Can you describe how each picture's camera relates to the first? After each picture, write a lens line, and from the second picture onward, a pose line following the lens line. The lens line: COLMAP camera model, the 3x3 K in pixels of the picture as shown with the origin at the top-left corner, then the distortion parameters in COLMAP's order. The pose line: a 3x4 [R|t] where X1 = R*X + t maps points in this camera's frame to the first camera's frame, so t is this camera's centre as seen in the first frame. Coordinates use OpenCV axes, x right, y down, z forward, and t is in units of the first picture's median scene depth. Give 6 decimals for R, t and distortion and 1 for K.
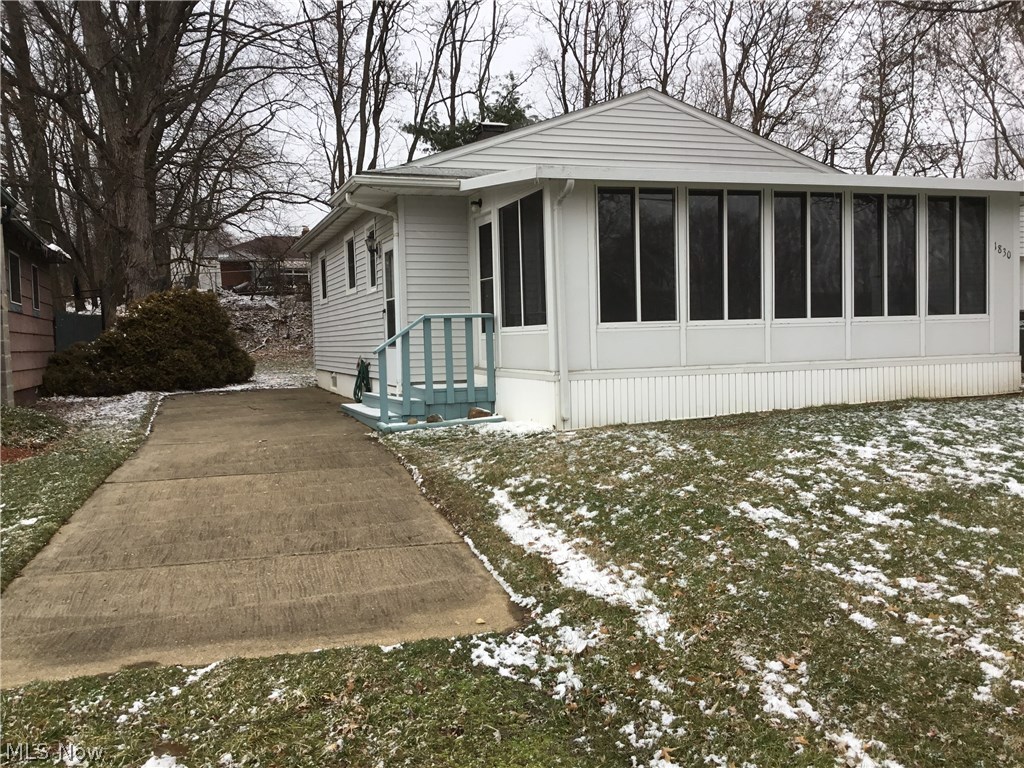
lens RADIAL K [[936.2, 0, 513.7], [0, 936.2, 382.4], [0, 0, 1]] dist [0.113936, -0.213506]
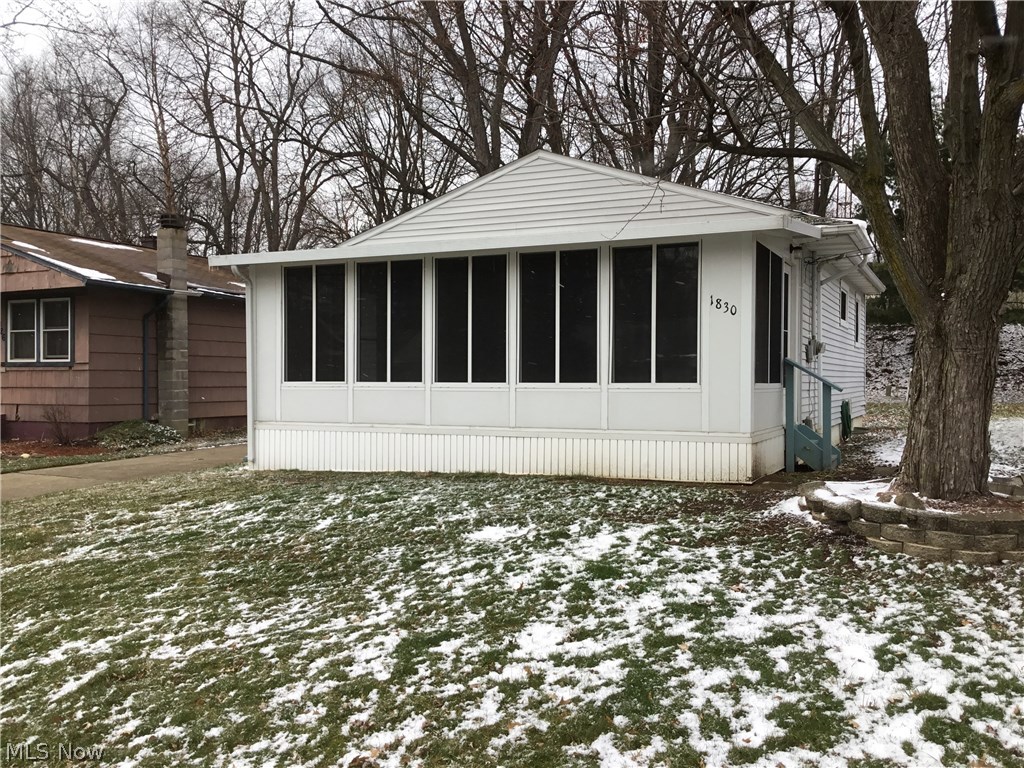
lens RADIAL K [[936.2, 0, 513.7], [0, 936.2, 382.4], [0, 0, 1]] dist [0.113936, -0.213506]
pose [[0.701946, 0.023396, -0.711846, 1.045617], [-0.062566, 0.997622, -0.028907, -0.042717], [0.709477, 0.064828, 0.701740, 0.341545]]
